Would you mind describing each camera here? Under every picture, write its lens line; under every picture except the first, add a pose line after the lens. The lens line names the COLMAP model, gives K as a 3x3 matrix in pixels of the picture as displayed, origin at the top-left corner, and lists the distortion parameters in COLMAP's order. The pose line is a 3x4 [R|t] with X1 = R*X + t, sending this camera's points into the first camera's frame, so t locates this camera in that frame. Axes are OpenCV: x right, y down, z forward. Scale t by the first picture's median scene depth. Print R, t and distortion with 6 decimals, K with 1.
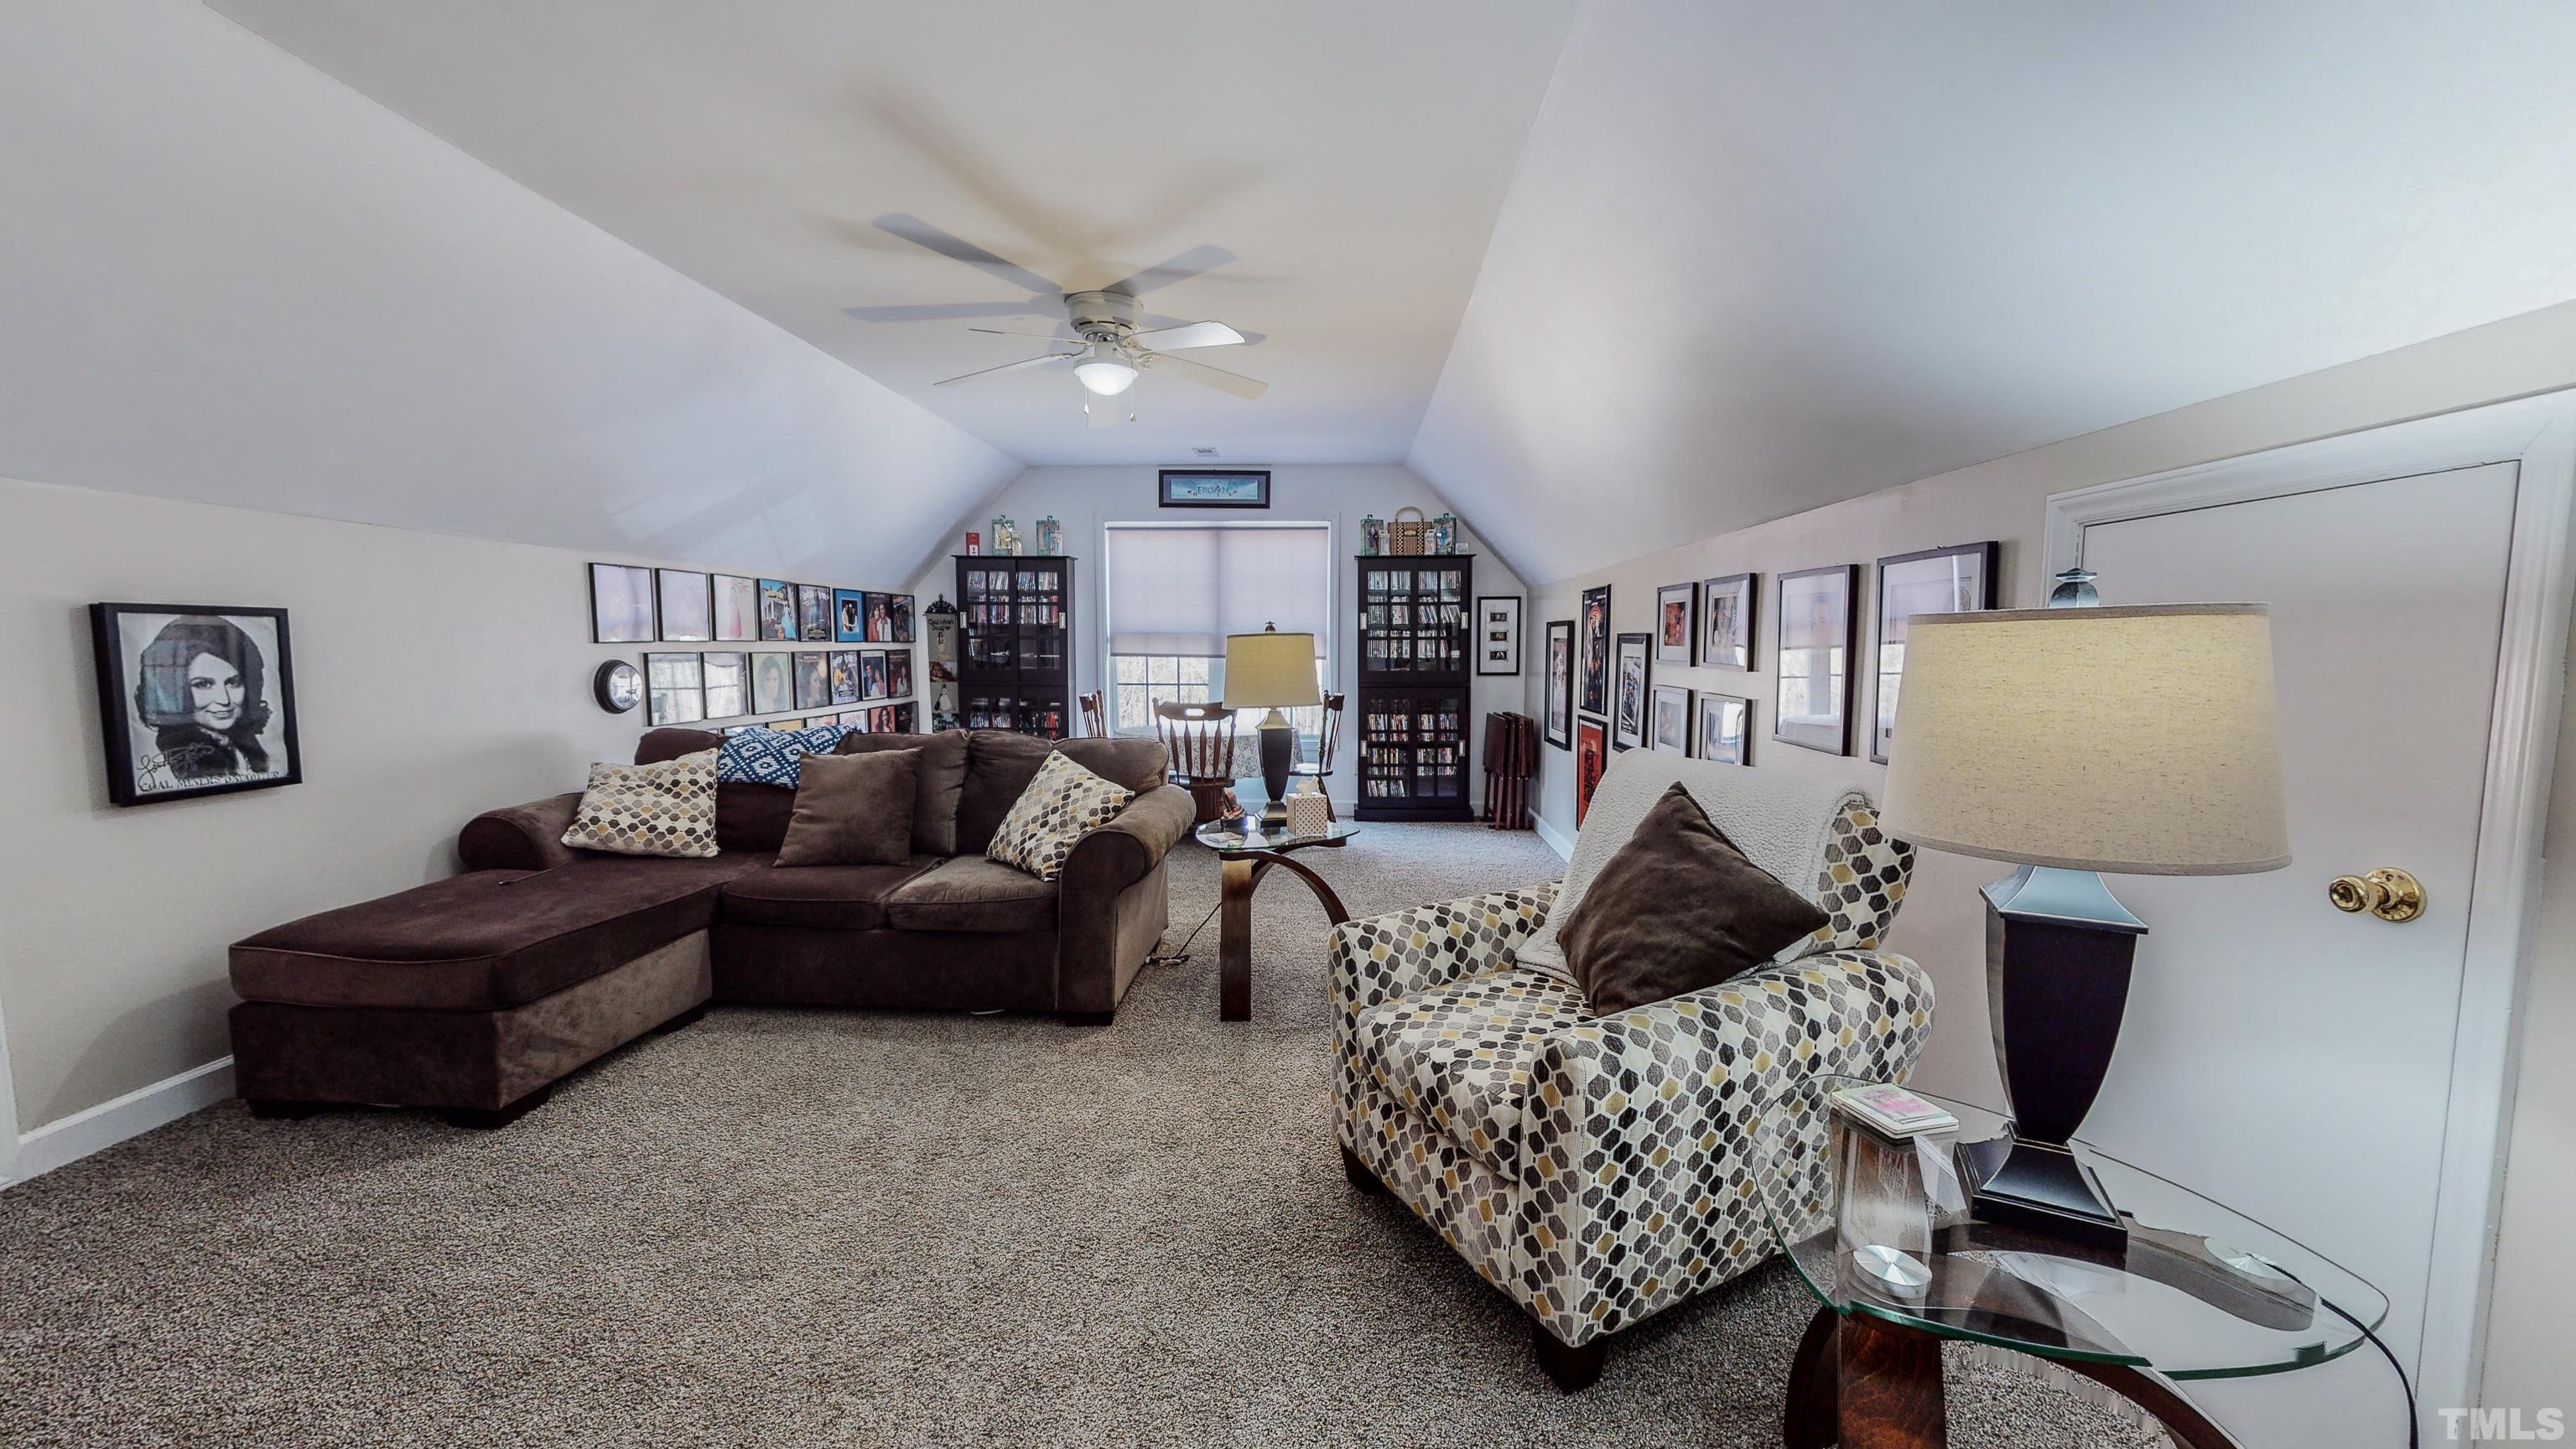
lens RADIAL K [[945.0, 0, 1285.1], [0, 945.0, 720.2], [0, 0, 1]] dist [0.000293, -0.000090]
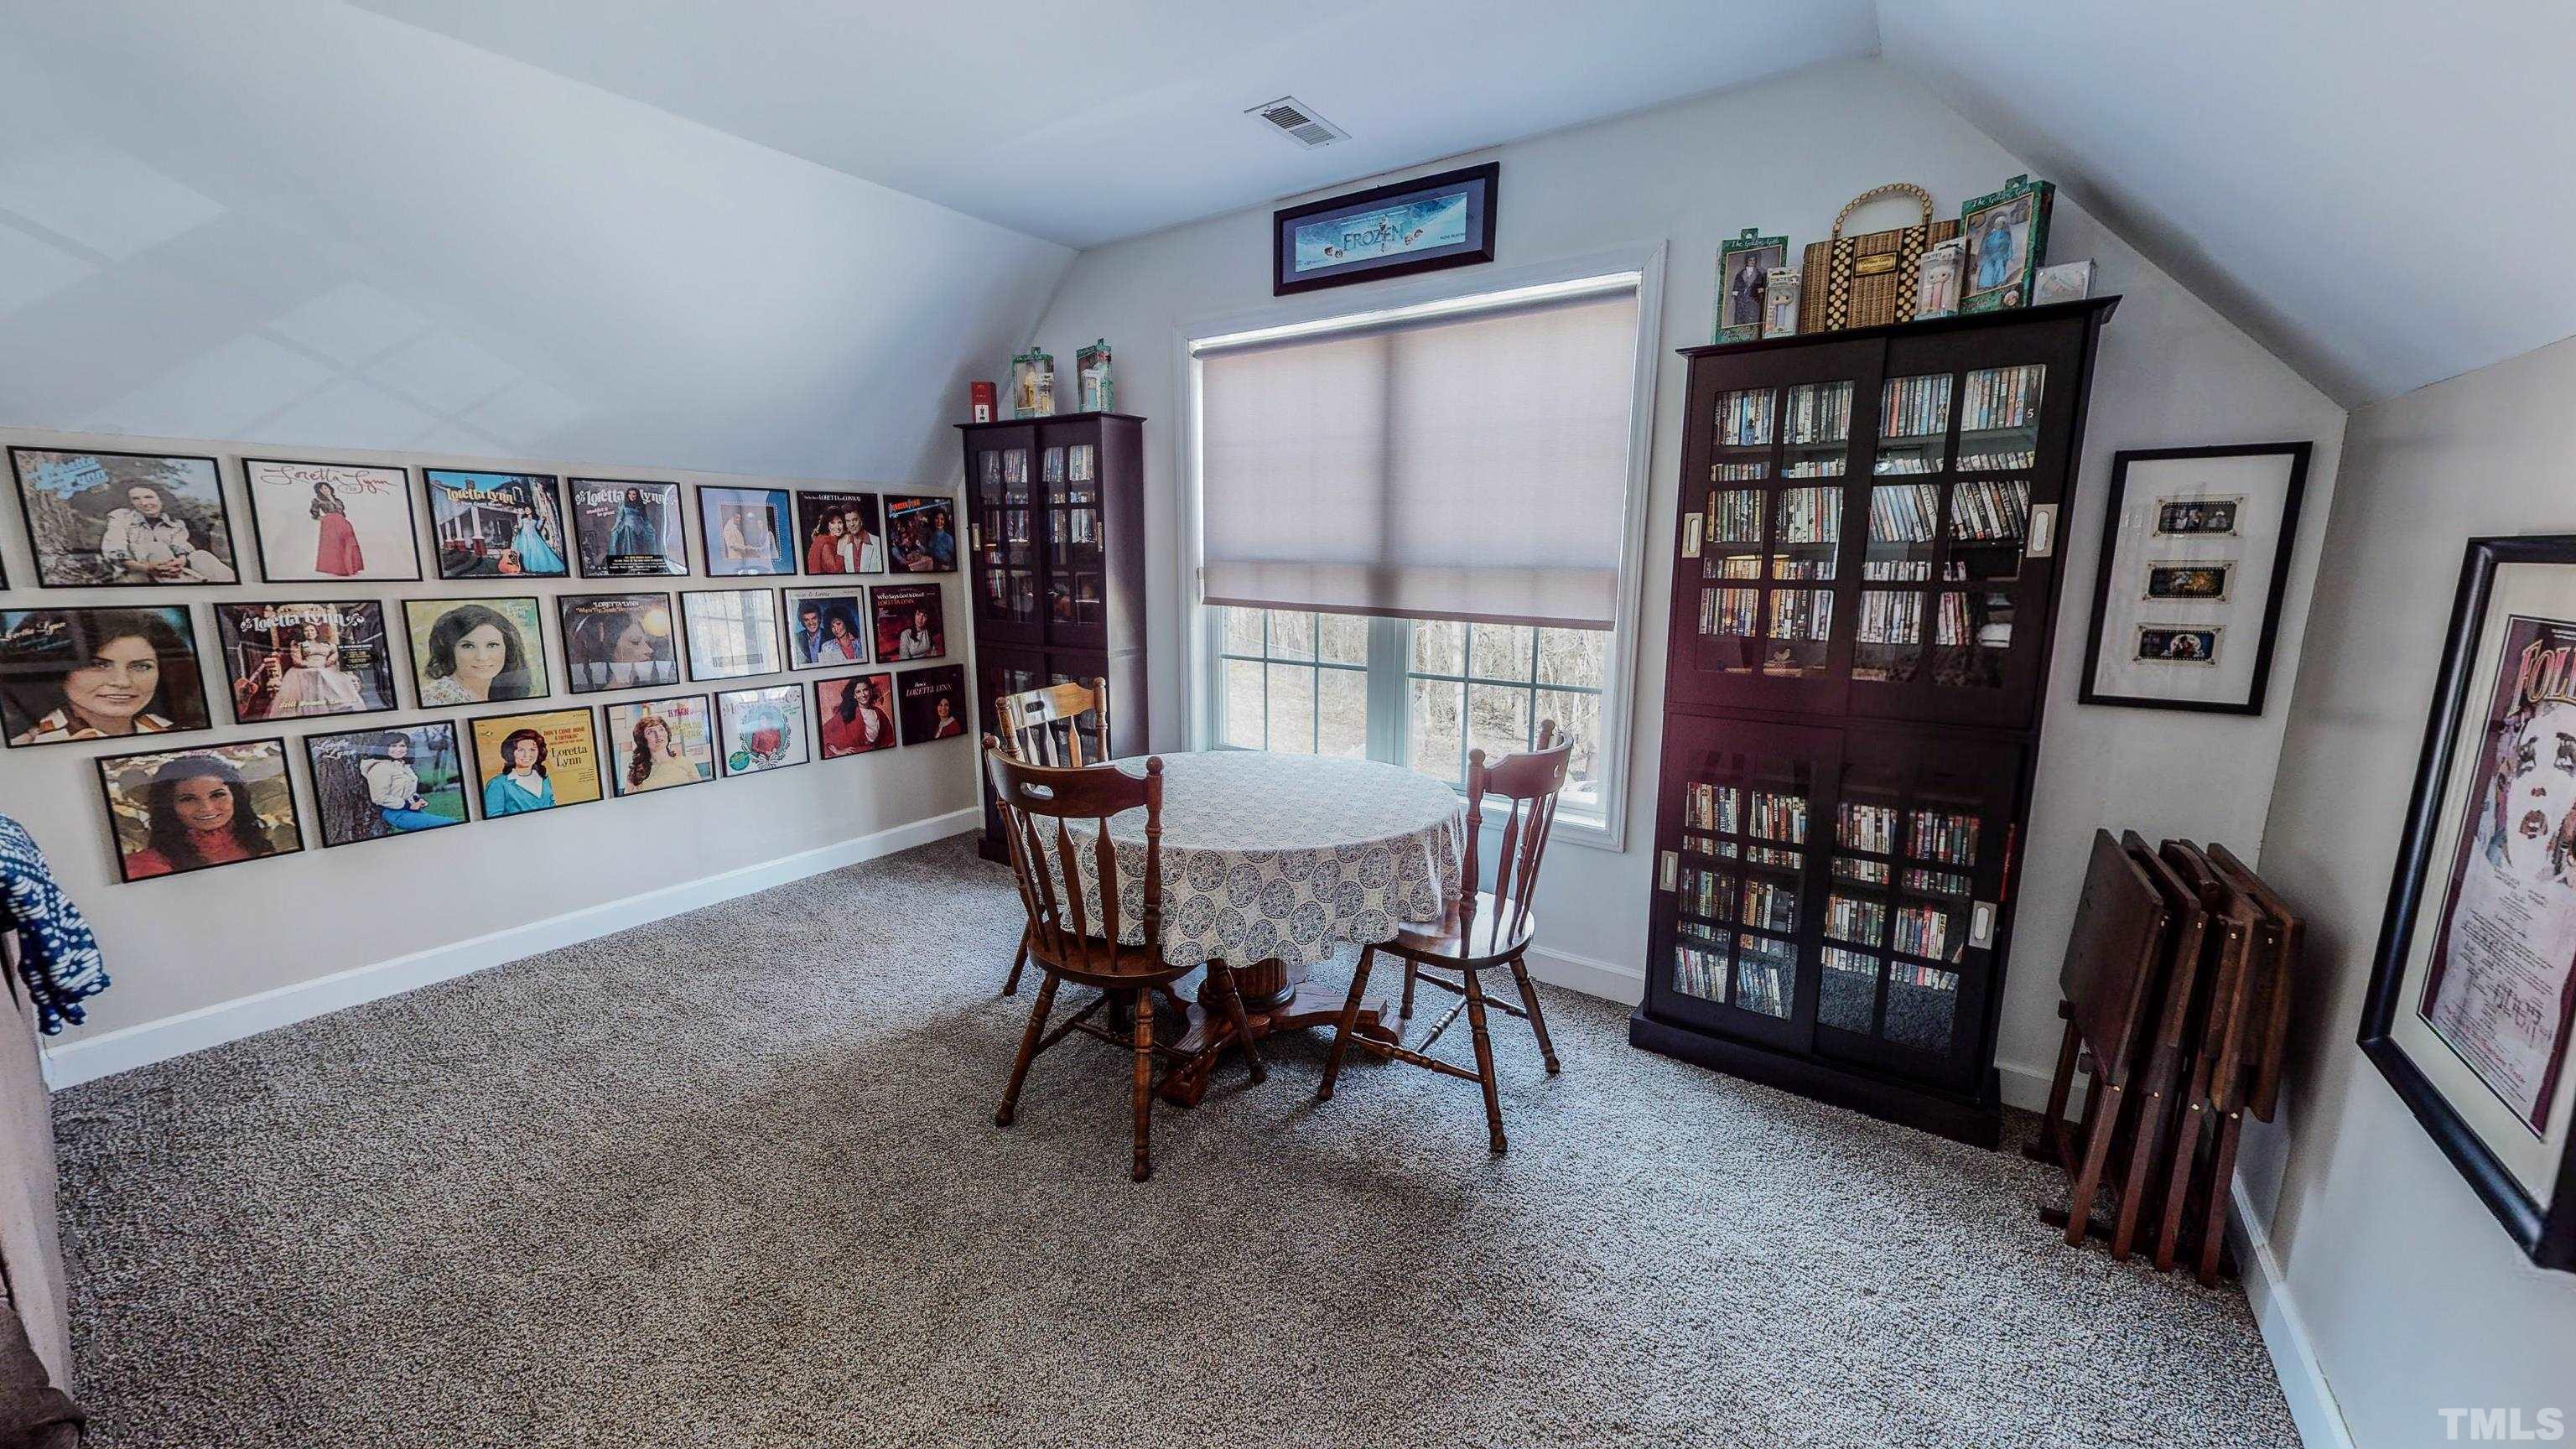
lens RADIAL K [[945.0, 0, 1289.5], [0, 945.0, 726.2], [0, 0, 1]] dist [0.000293, -0.000090]
pose [[0.848179, 0.098718, -0.520430, 0.146264], [-0.047113, 0.992646, 0.111508, -0.064028], [0.527611, -0.070060, 0.846592, 0.597253]]
